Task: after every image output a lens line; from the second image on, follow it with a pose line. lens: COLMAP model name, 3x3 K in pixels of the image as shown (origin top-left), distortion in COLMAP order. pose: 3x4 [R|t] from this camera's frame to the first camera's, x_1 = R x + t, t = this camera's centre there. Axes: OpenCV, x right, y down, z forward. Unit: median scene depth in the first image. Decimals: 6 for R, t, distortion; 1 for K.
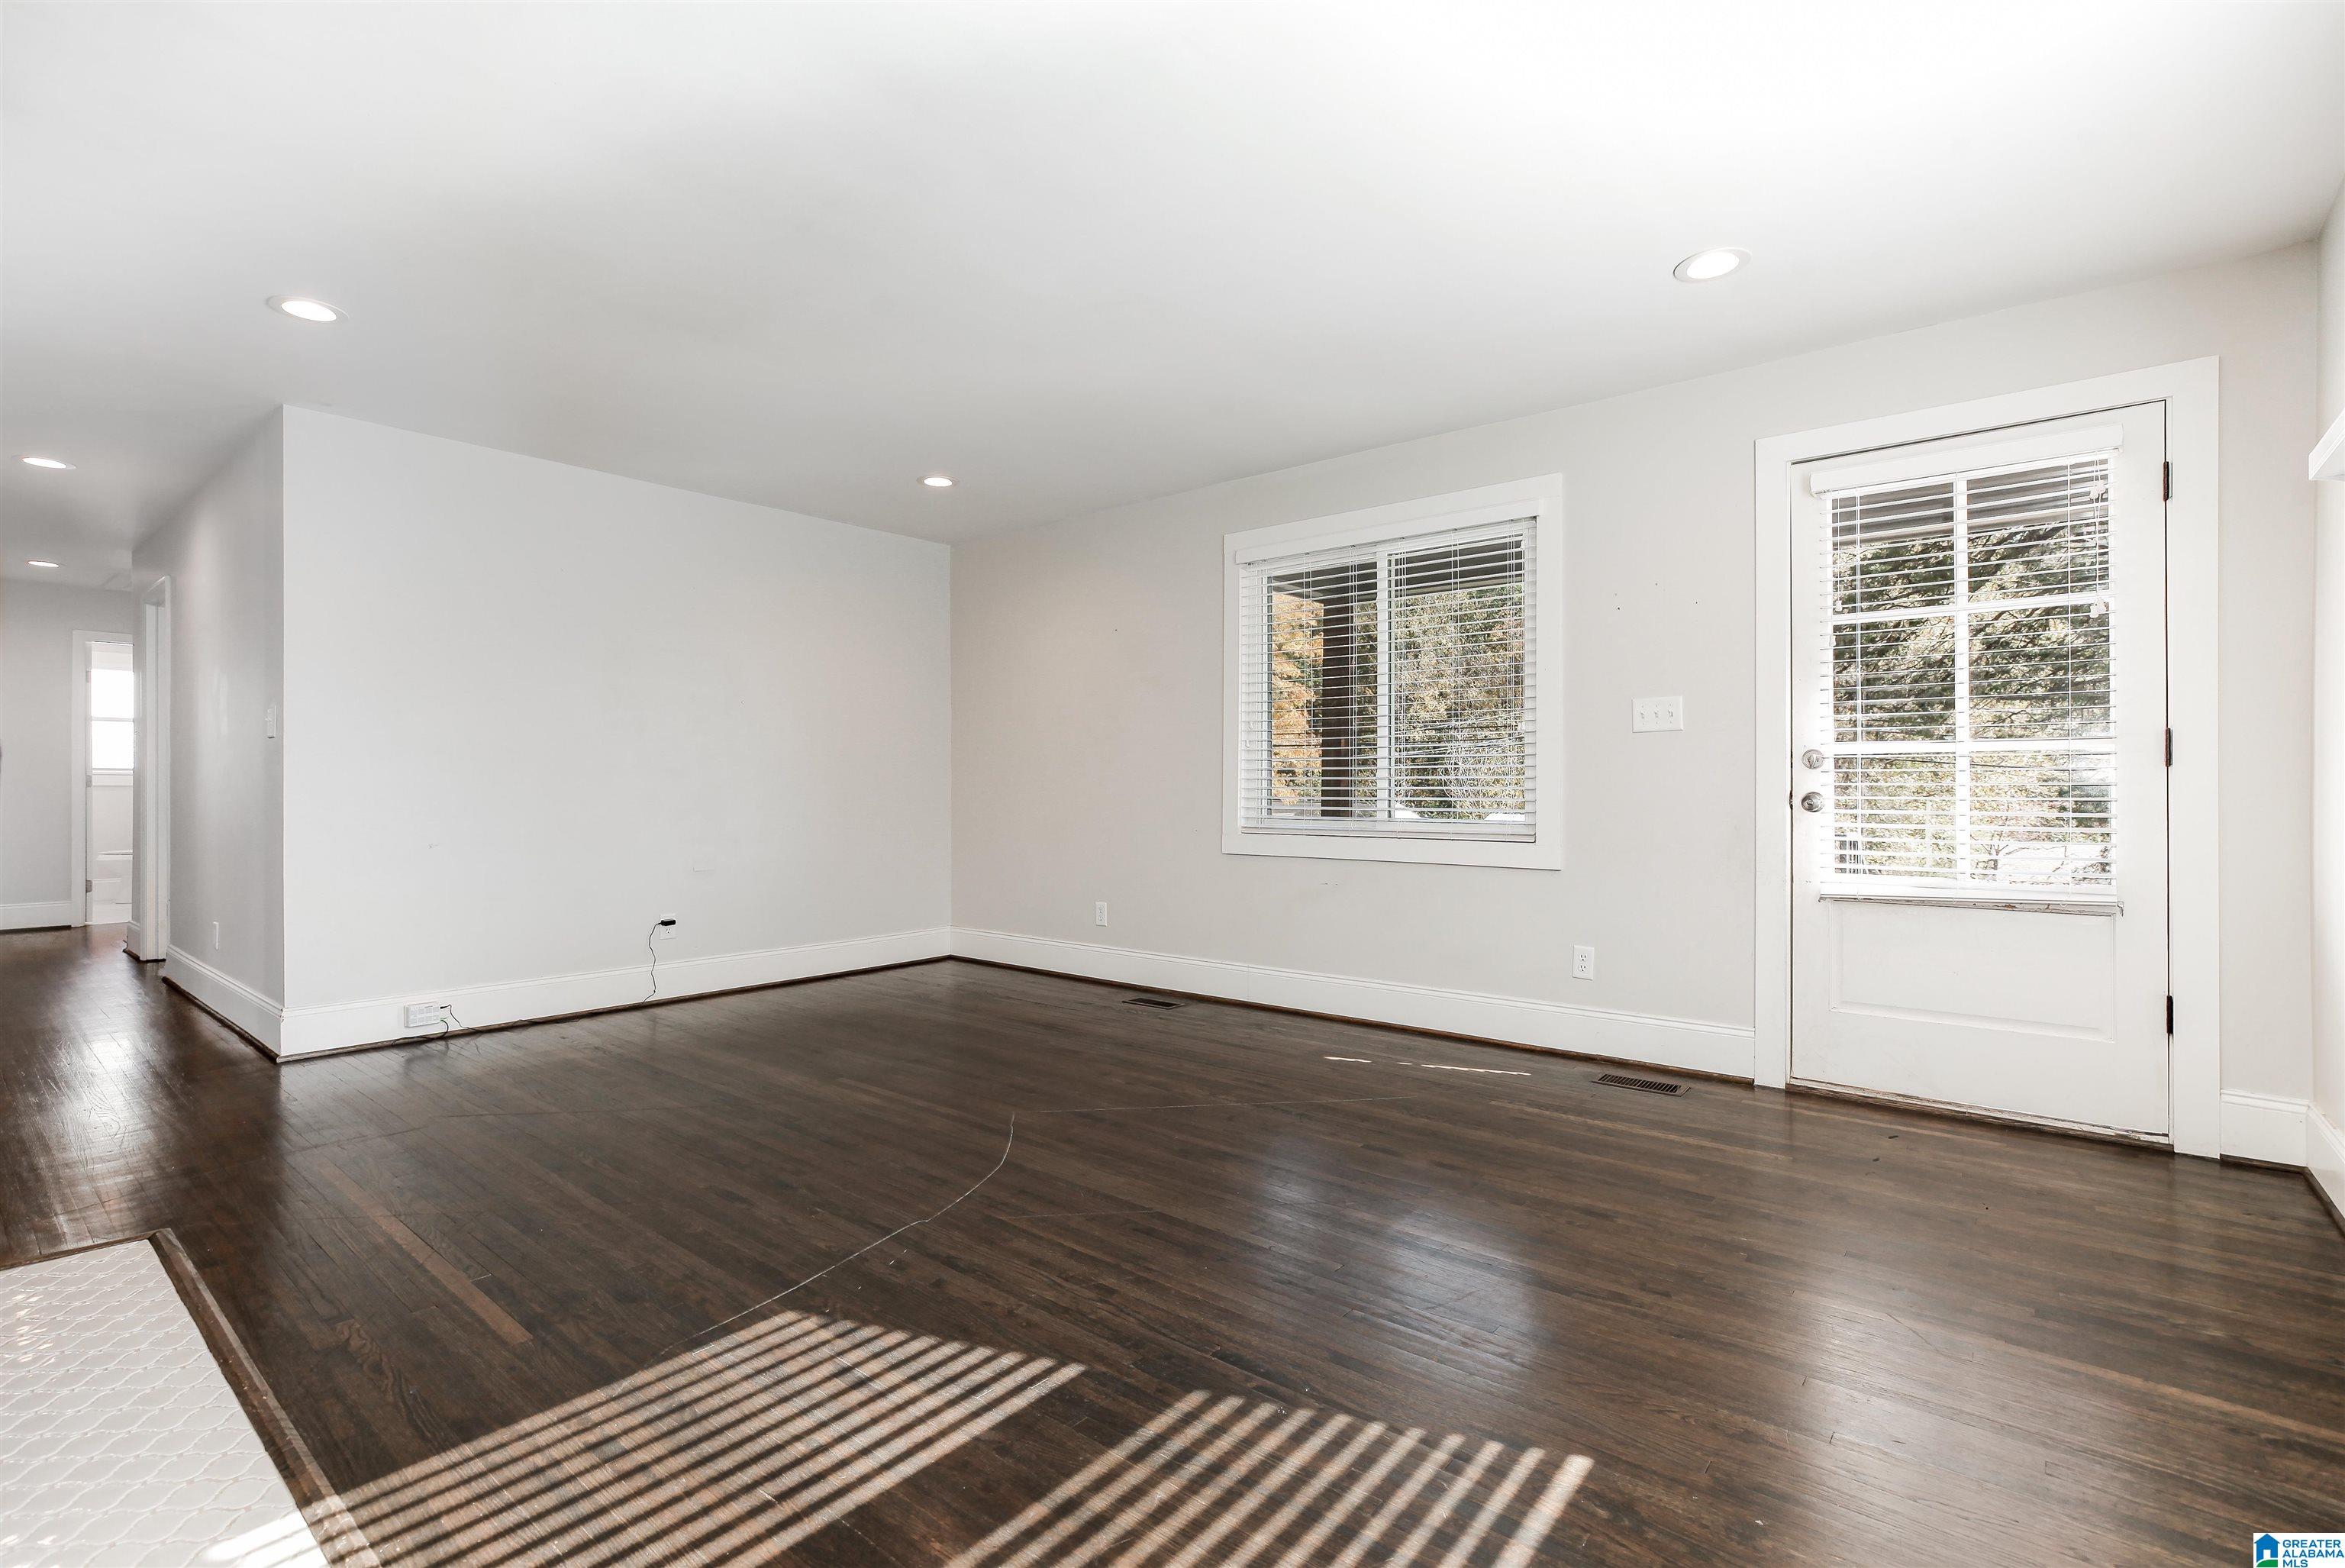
lens RADIAL K [[1078.3, 0, 1172.5], [0, 1078.3, 784.0], [0, 0, 1]] dist [-0.023957, 0.000330]
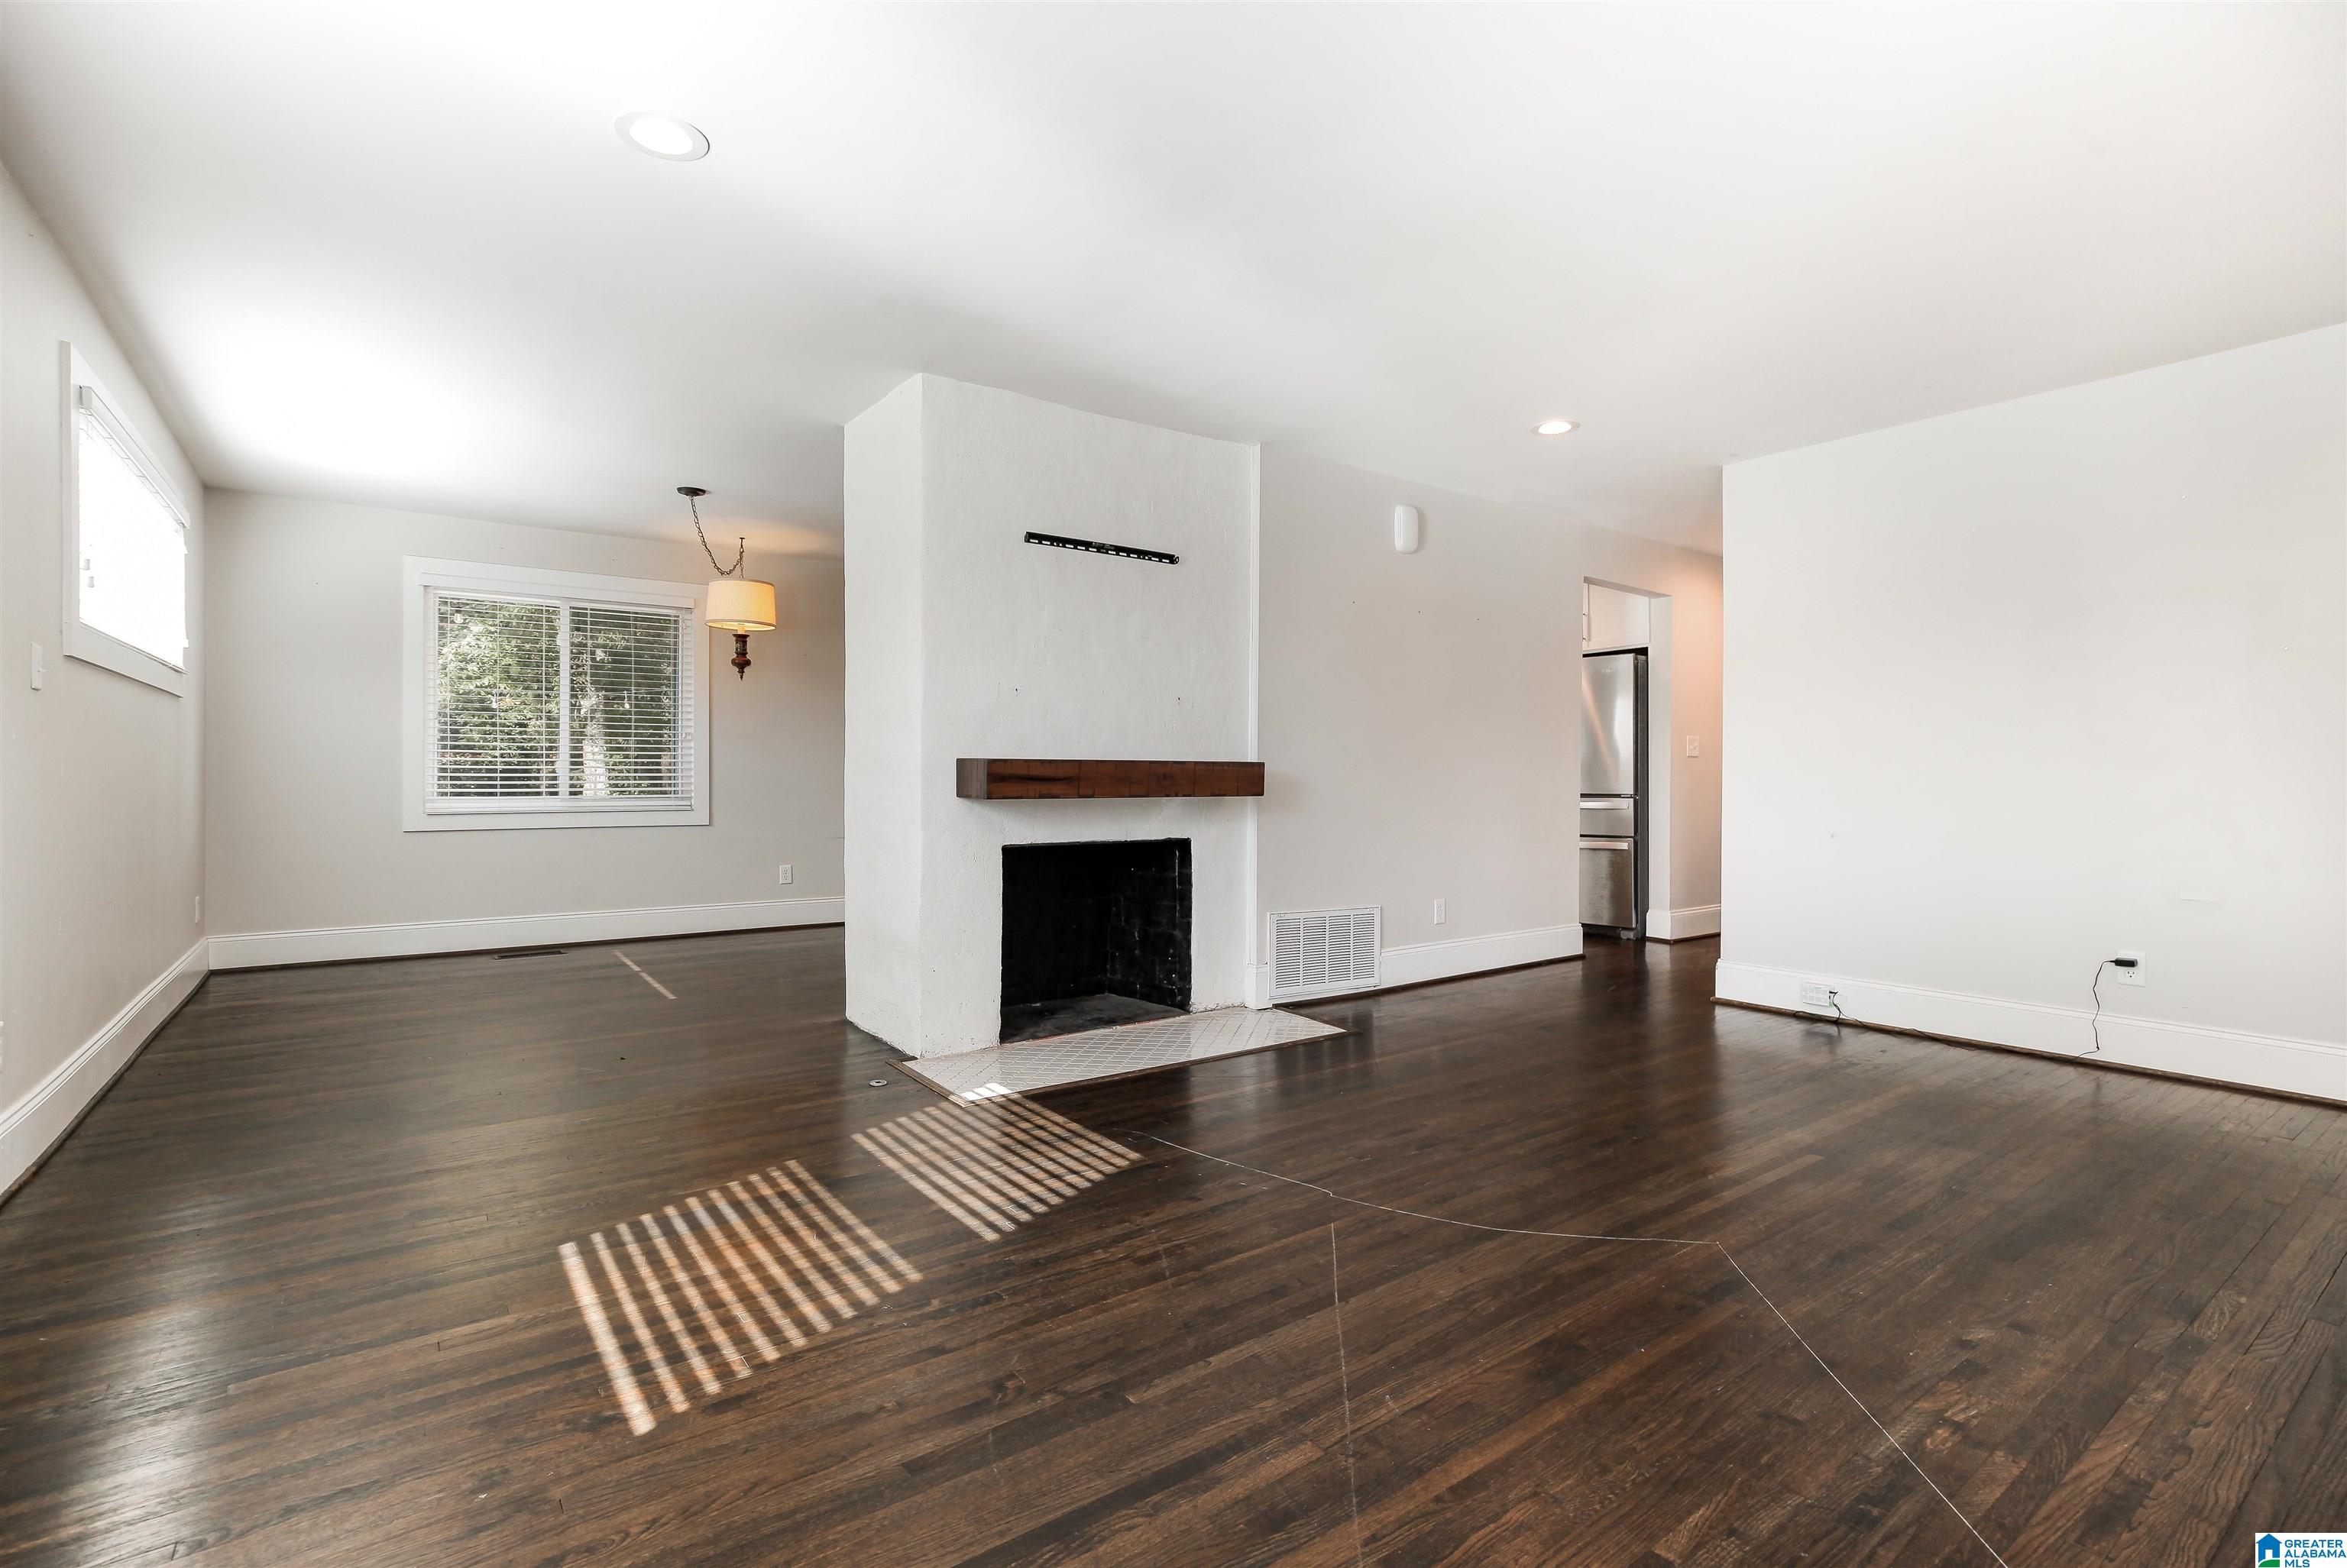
lens RADIAL K [[1079.0, 0, 1173.5], [0, 1079.0, 784.0], [0, 0, 1]] dist [-0.023957, 0.000330]
pose [[-0.241673, 0.008282, -0.970323, 1.081475], [0.002470, 0.999966, 0.007920, -0.003189], [0.970355, -0.000482, -0.241685, 1.458161]]
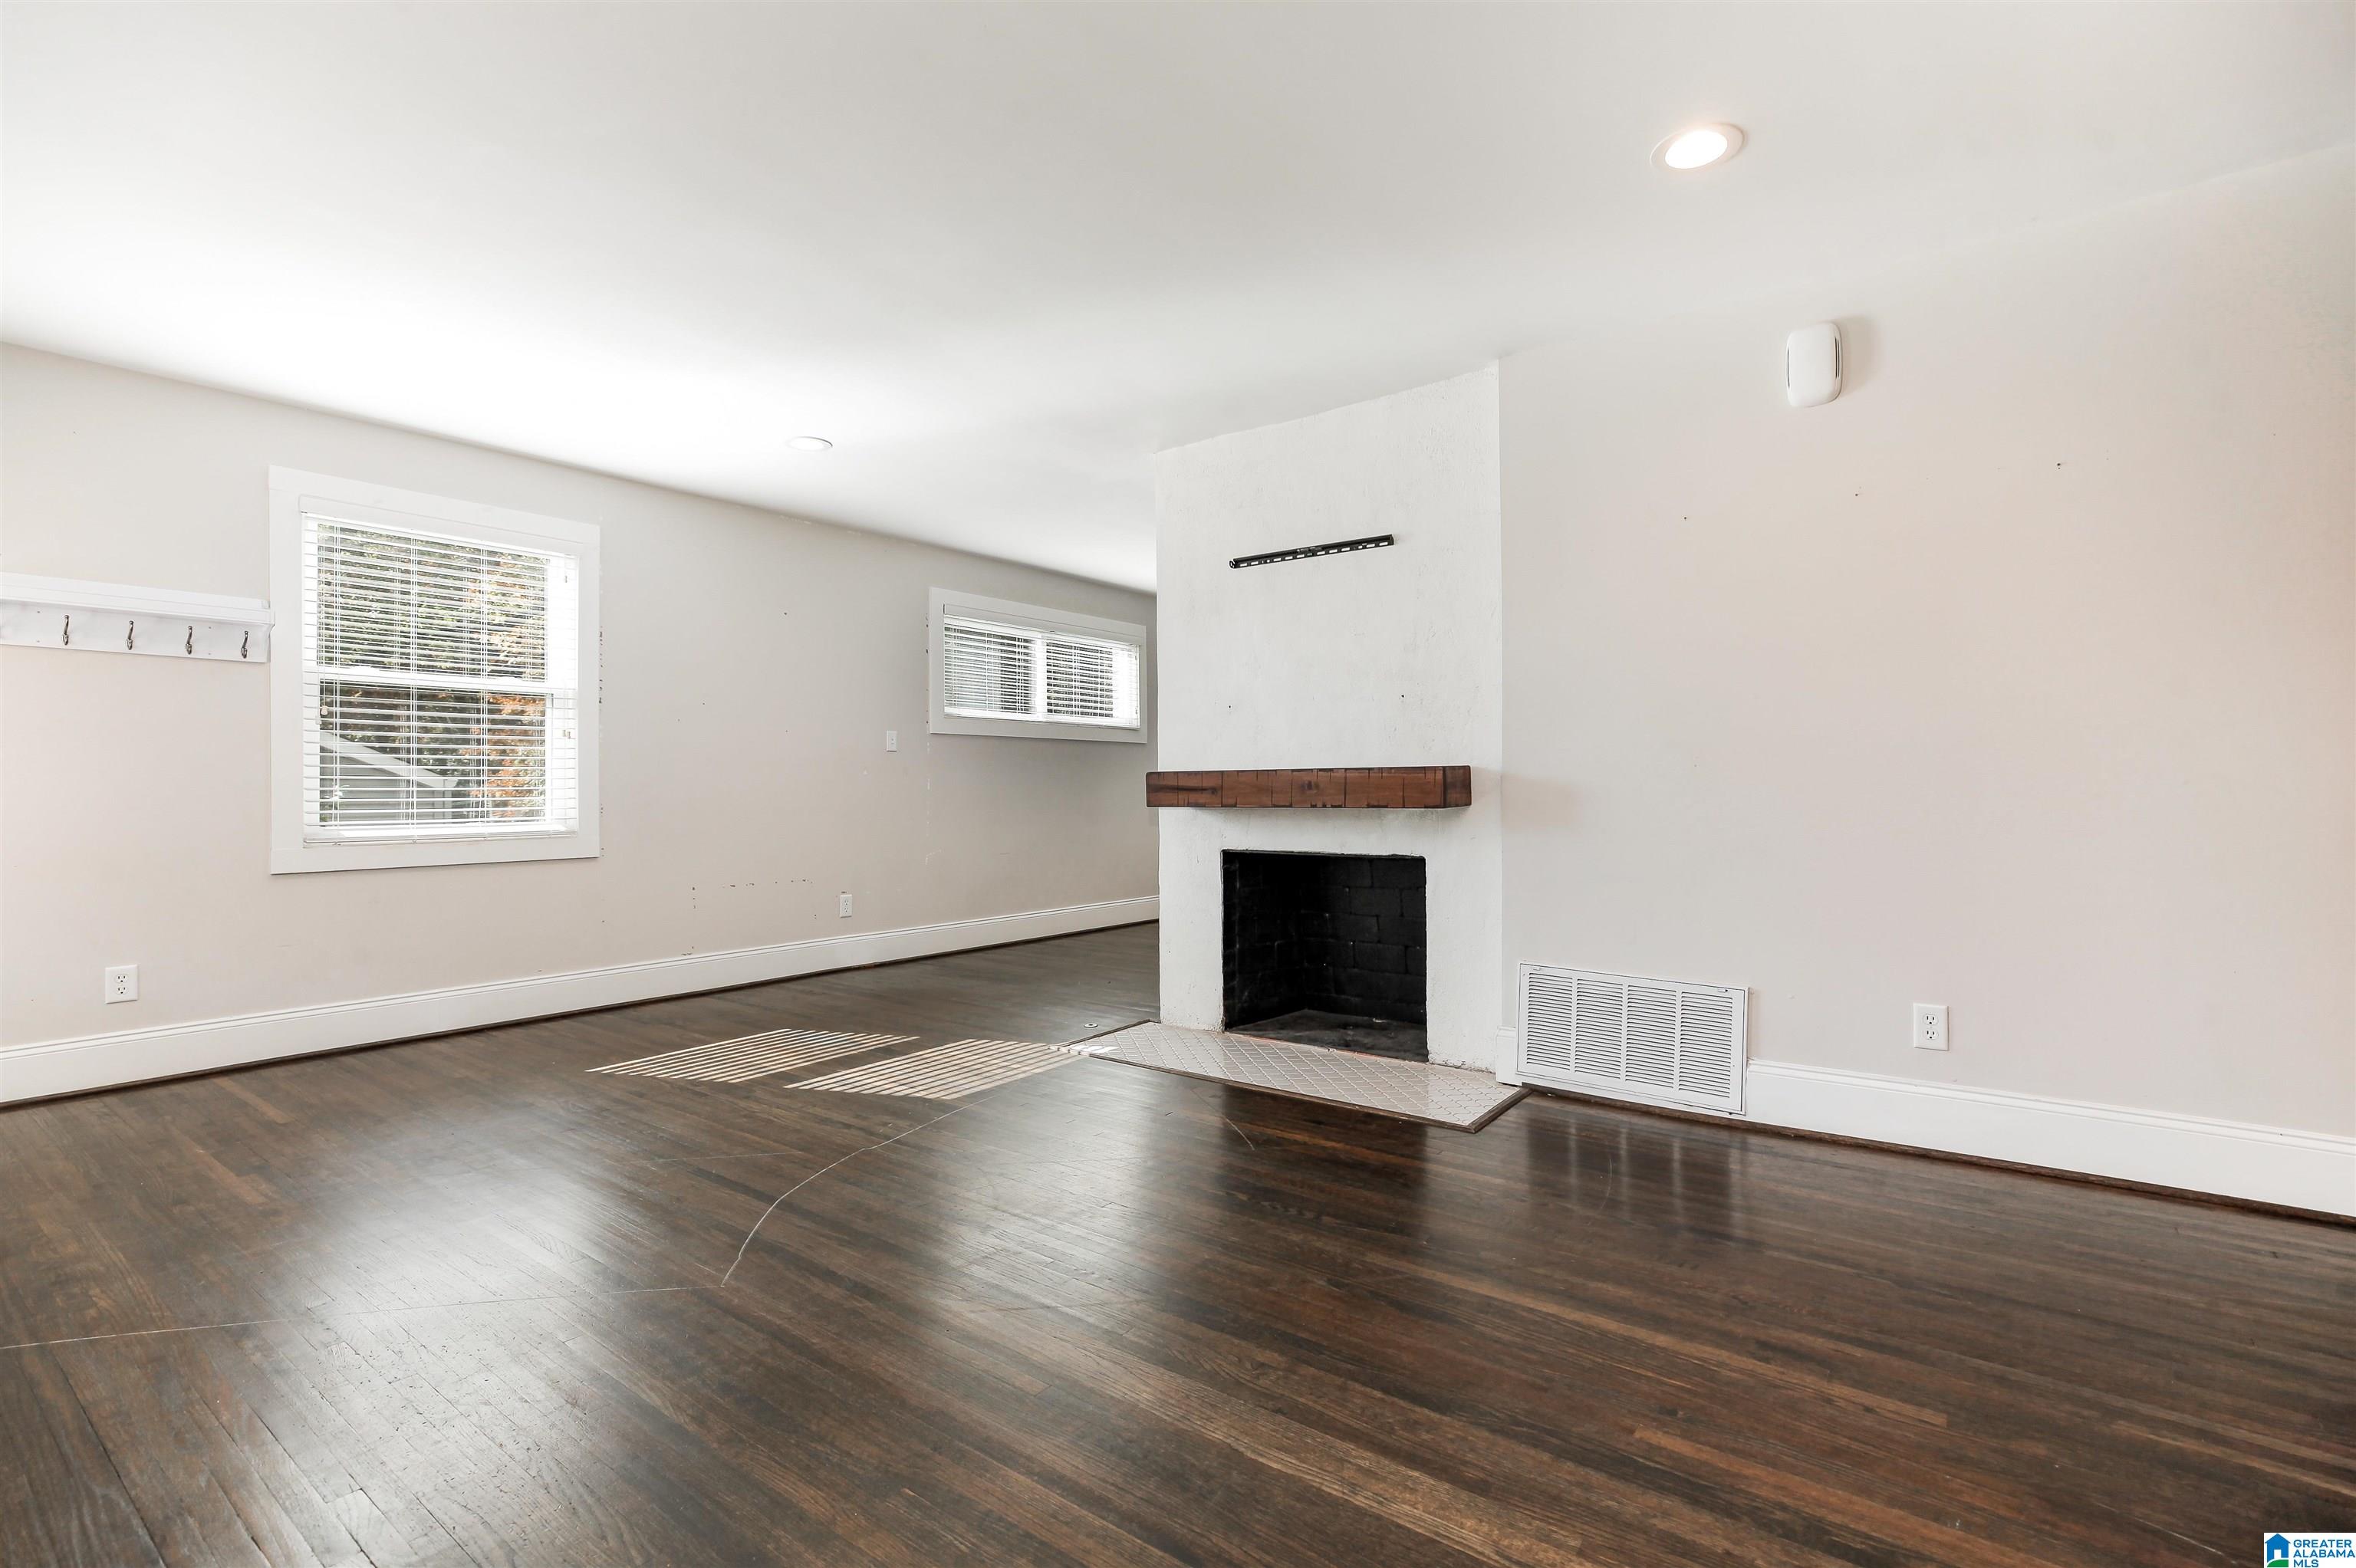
lens RADIAL K [[1088.7, 0, 1218.4], [0, 1088.7, 795.4], [0, 0, 1]] dist [-0.022884, 0.000090]
pose [[-0.997665, 0.005249, -0.068101, -0.718524], [0.005489, 0.999979, -0.003338, 0.023535], [0.068082, -0.003704, -0.997673, 2.952142]]
